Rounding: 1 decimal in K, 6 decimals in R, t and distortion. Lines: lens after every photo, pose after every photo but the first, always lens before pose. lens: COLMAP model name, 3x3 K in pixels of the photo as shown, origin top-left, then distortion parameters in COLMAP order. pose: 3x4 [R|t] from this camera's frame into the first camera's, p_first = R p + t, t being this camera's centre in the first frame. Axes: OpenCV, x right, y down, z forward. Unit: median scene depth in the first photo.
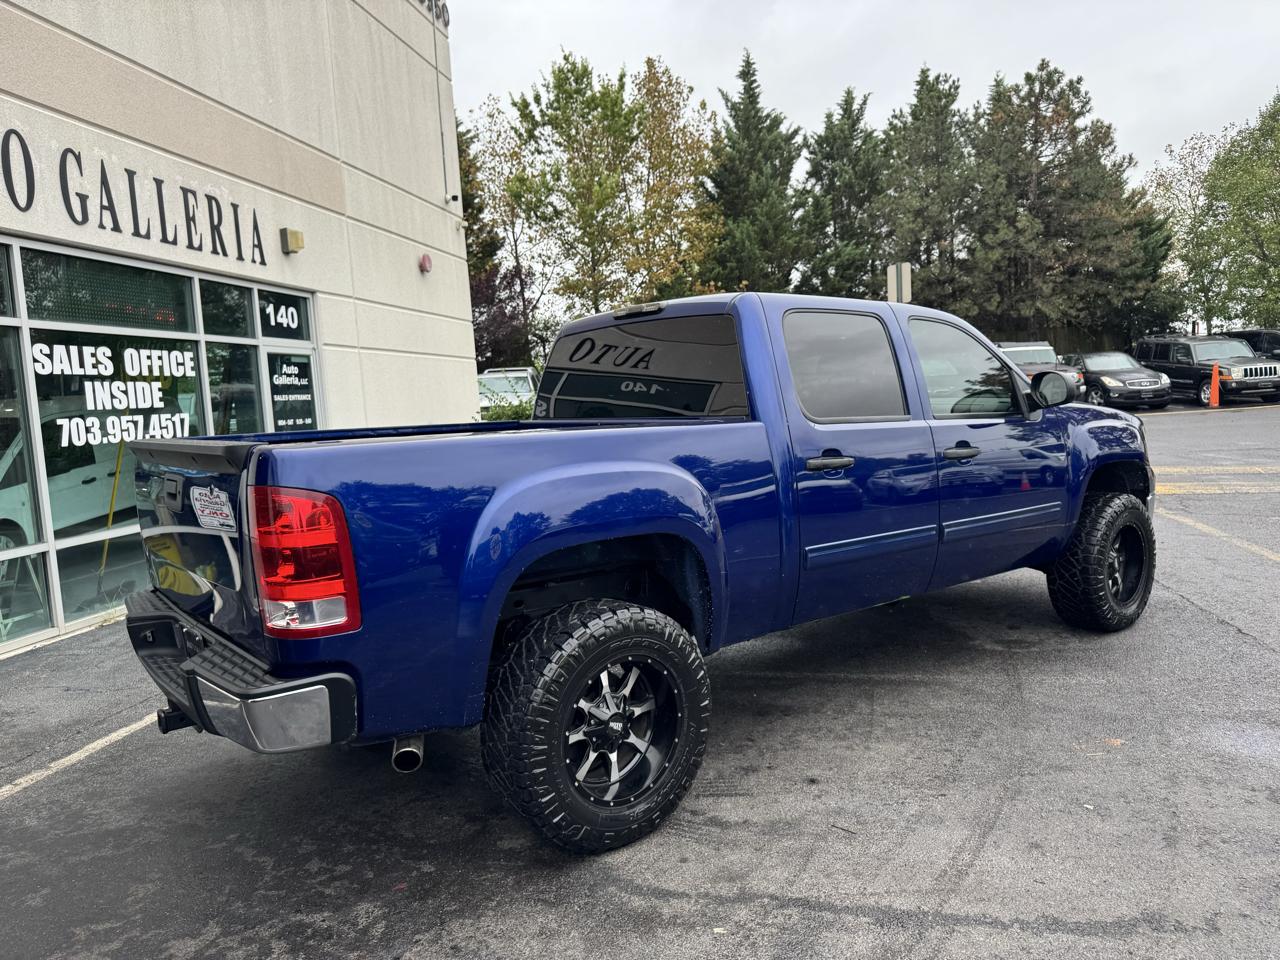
lens RADIAL K [[898.4, 0, 647.3], [0, 898.4, 483.1], [0, 0, 1]] dist [0.040574, -0.047520]
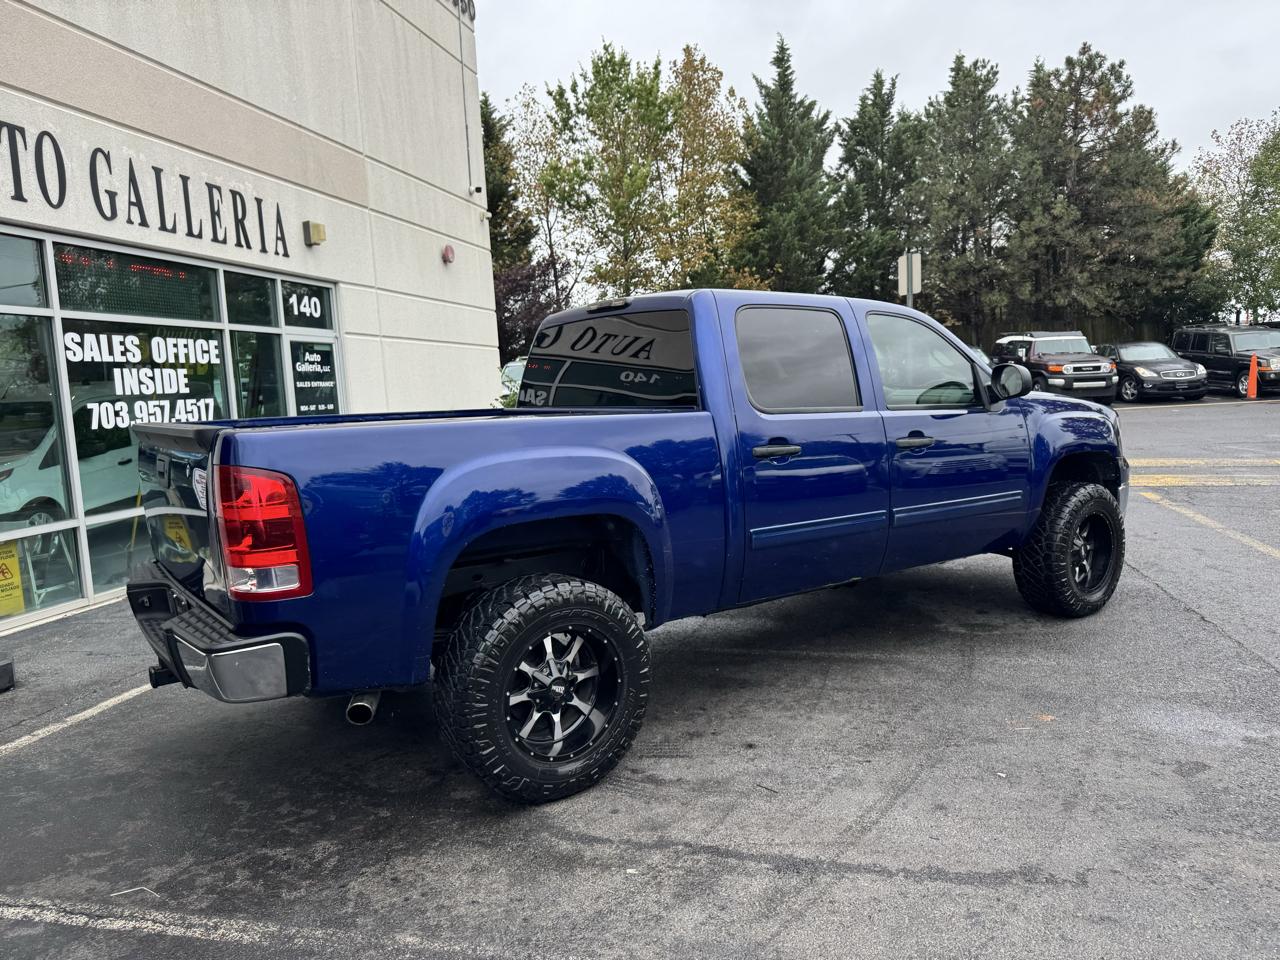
lens RADIAL K [[898.4, 0, 649.0], [0, 898.4, 483.0], [0, 0, 1]] dist [0.040574, -0.047520]
pose [[0.999001, 0.010823, -0.043361, 0.048858], [-0.010226, 0.999850, 0.013963, 0.001276], [0.043505, -0.013506, 0.998962, -0.033419]]
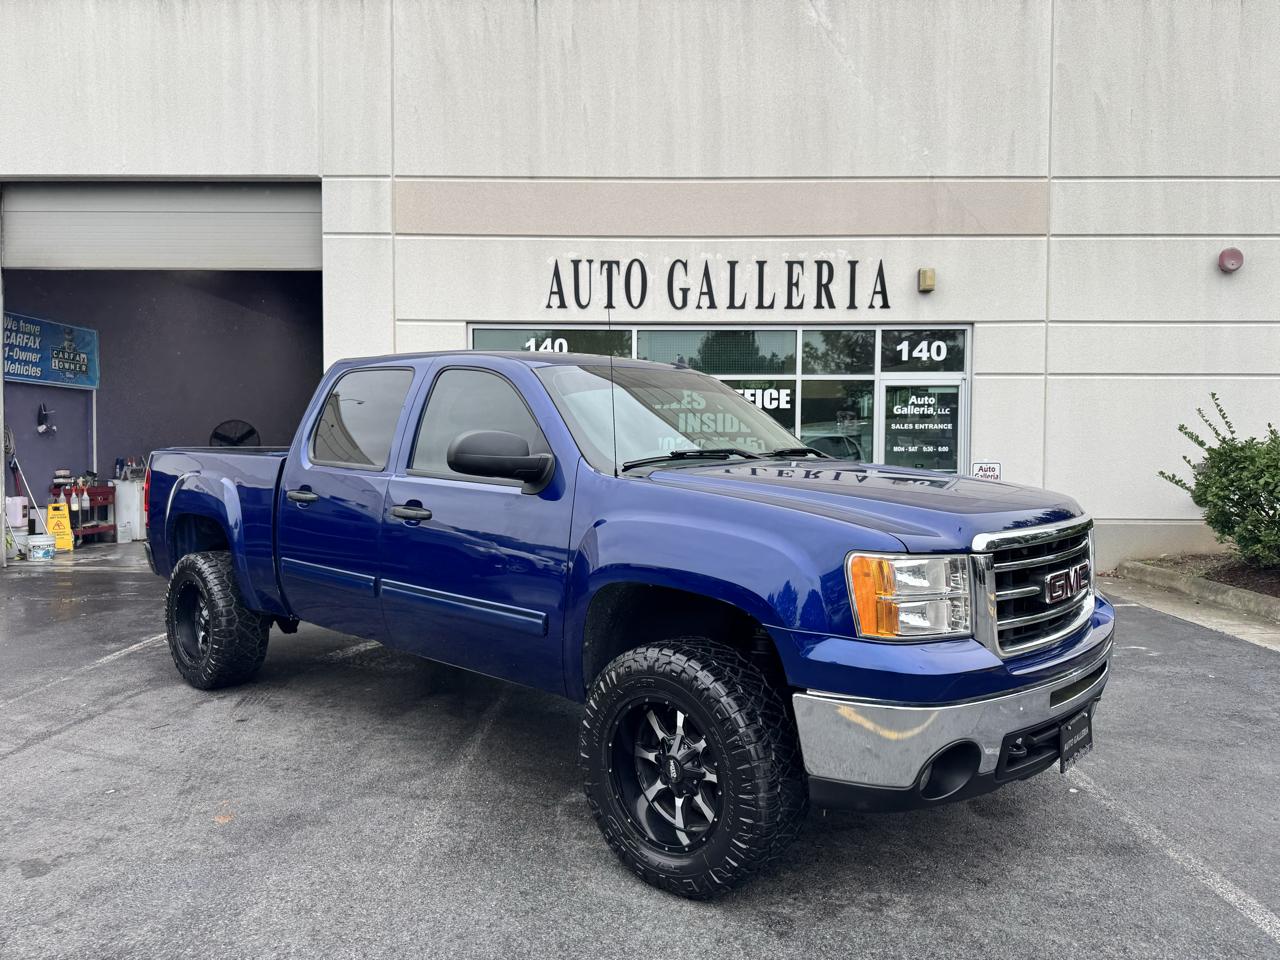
lens RADIAL K [[898.4, 0, 641.7], [0, 898.4, 487.8], [0, 0, 1]] dist [0.040574, -0.047520]
pose [[0.175351, 0.098340, -0.979582, 0.743868], [-0.105449, 0.991151, 0.080626, -0.091457], [0.978843, 0.089158, 0.184169, 0.601118]]
